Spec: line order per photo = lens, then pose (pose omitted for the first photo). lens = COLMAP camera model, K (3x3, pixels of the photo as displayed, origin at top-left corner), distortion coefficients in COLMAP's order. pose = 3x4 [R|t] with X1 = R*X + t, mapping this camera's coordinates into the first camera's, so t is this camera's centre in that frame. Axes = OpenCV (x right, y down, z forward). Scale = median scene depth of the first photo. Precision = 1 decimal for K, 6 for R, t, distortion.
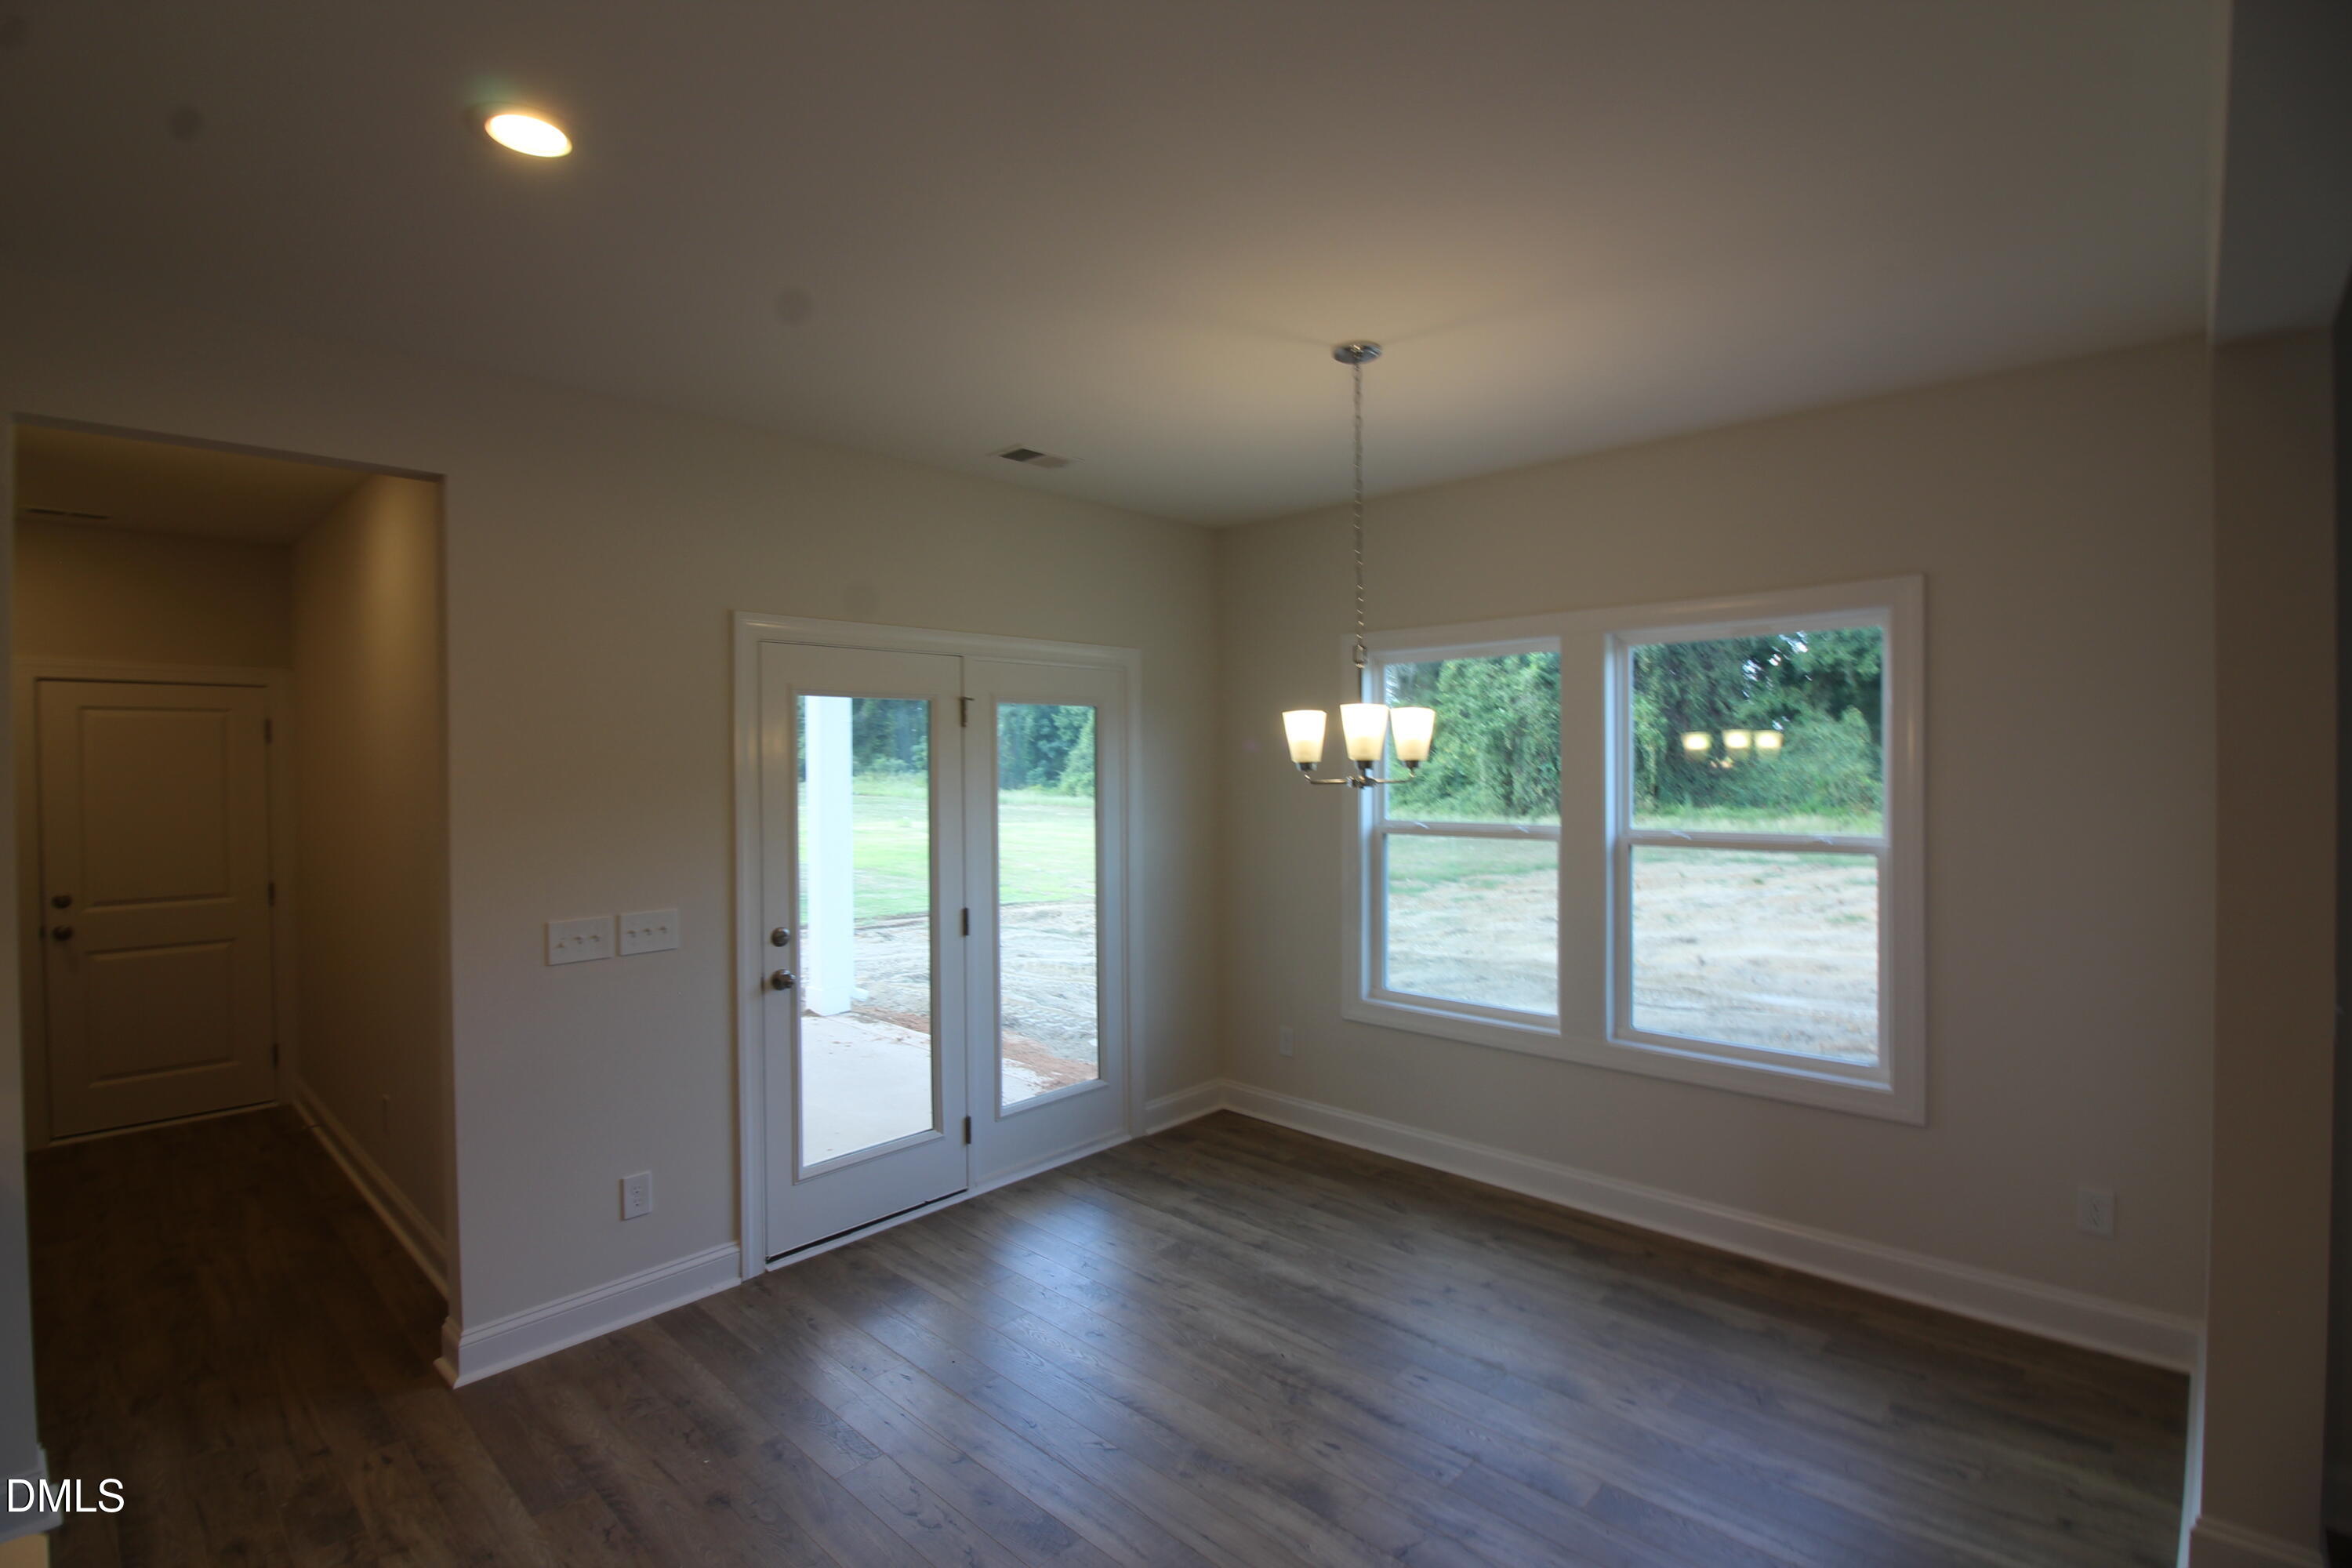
lens RADIAL K [[1100.6, 0, 1170.2], [0, 1100.6, 775.9], [0, 0, 1]] dist [-0.004649, -0.006862]
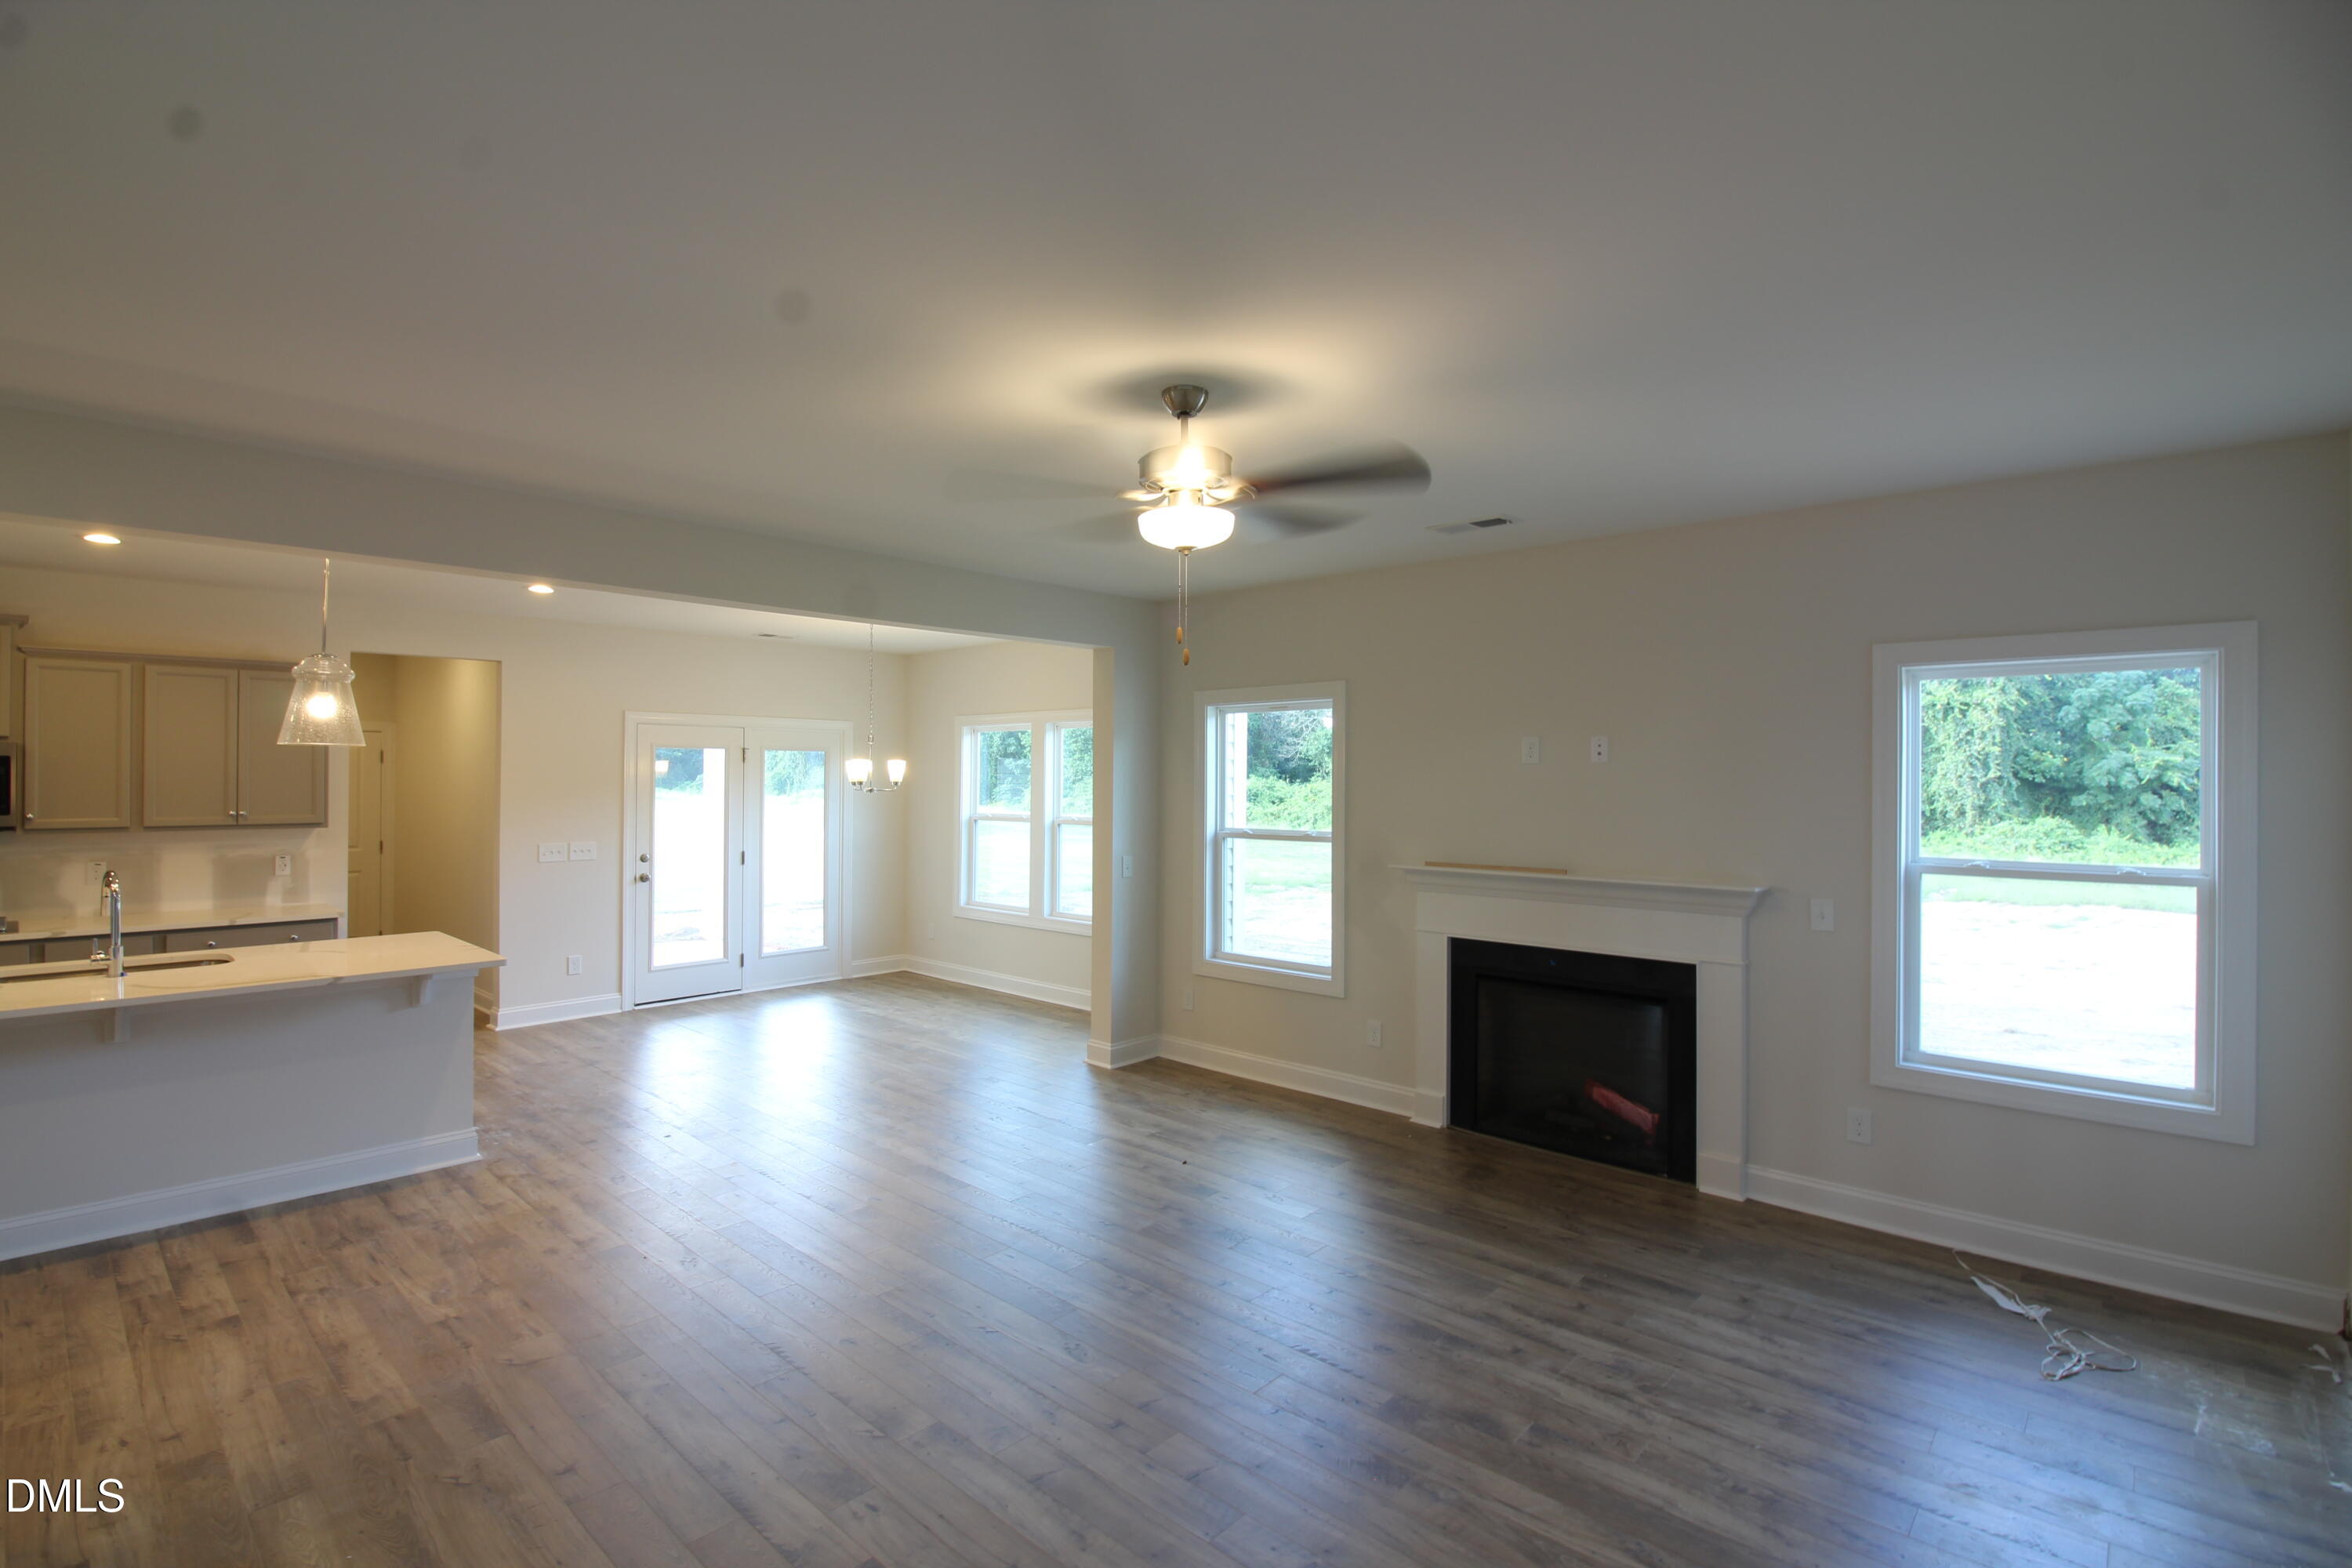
lens RADIAL K [[1100.6, 0, 1174.4], [0, 1100.6, 778.3], [0, 0, 1]] dist [-0.004649, -0.006862]
pose [[0.999641, 0.014026, 0.022818, 0.687291], [-0.013677, 0.999788, -0.015388, 0.006885], [-0.023029, 0.015070, 0.999621, -1.288491]]
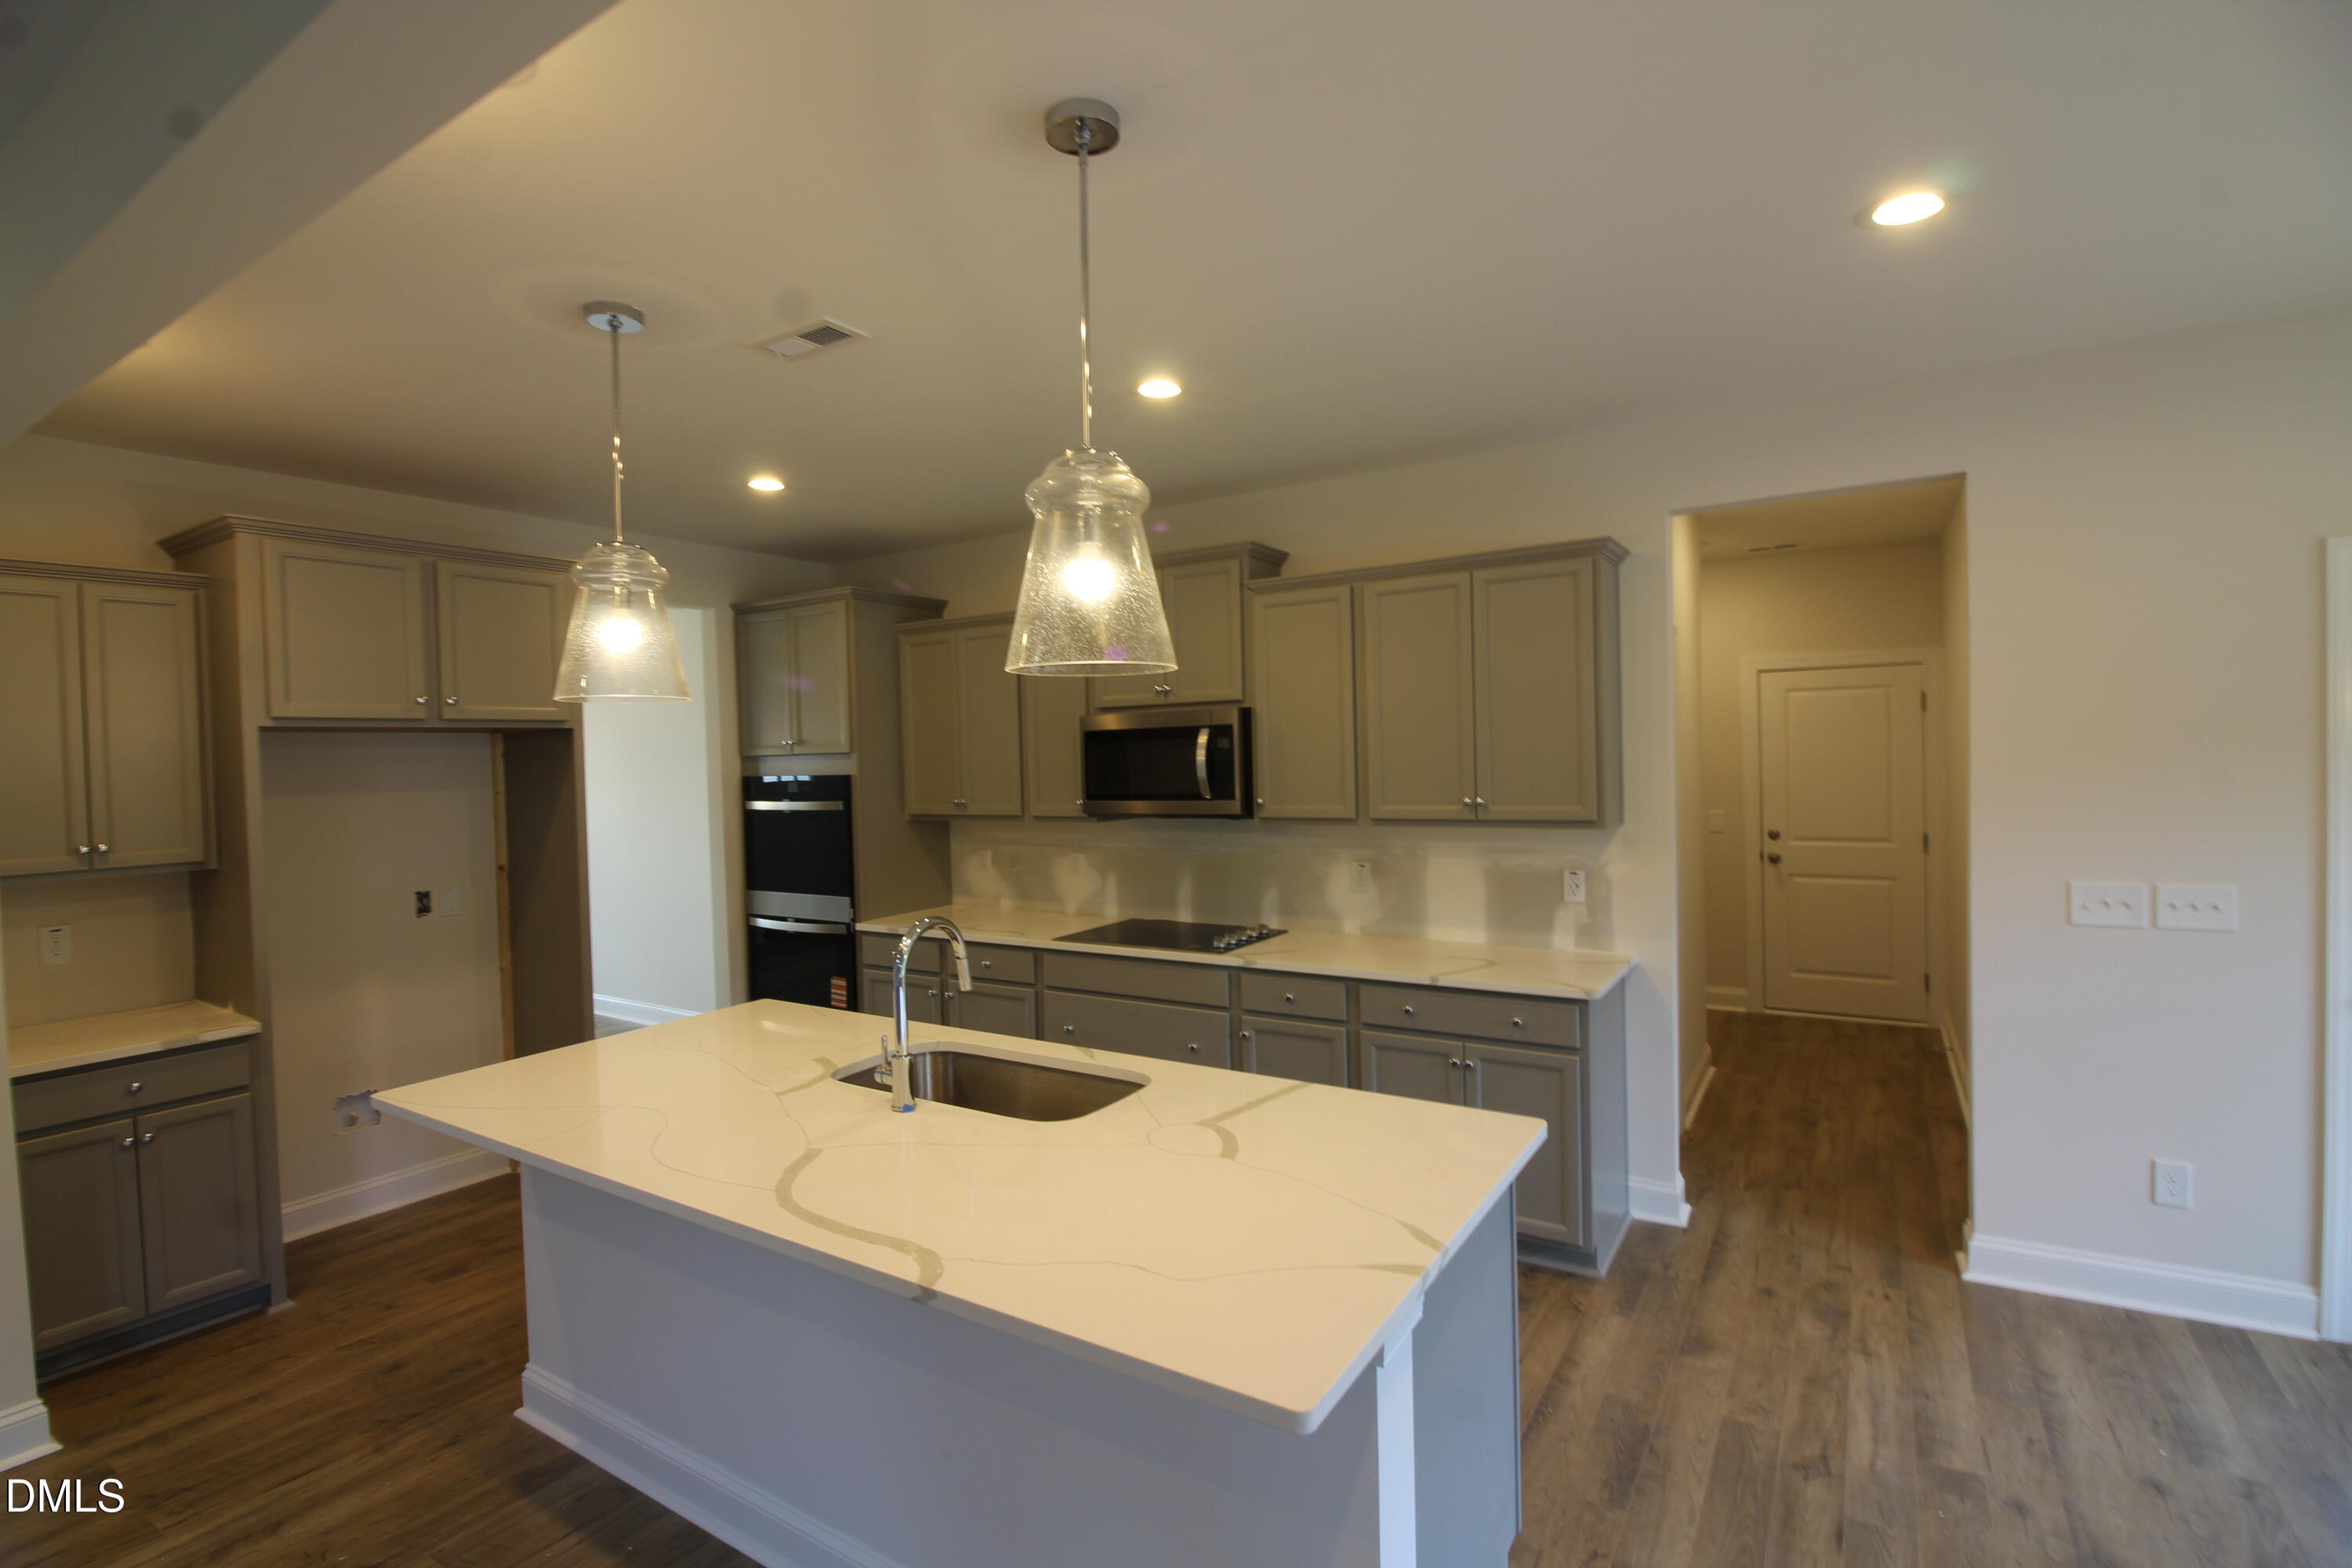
lens RADIAL K [[1100.6, 0, 1140.8], [0, 1100.6, 783.5], [0, 0, 1]] dist [-0.004649, -0.006862]
pose [[0.184764, 0.029814, -0.982331, 0.247581], [0.010416, 0.999424, 0.032291, -0.000780], [0.982728, -0.016199, 0.184347, -0.036169]]
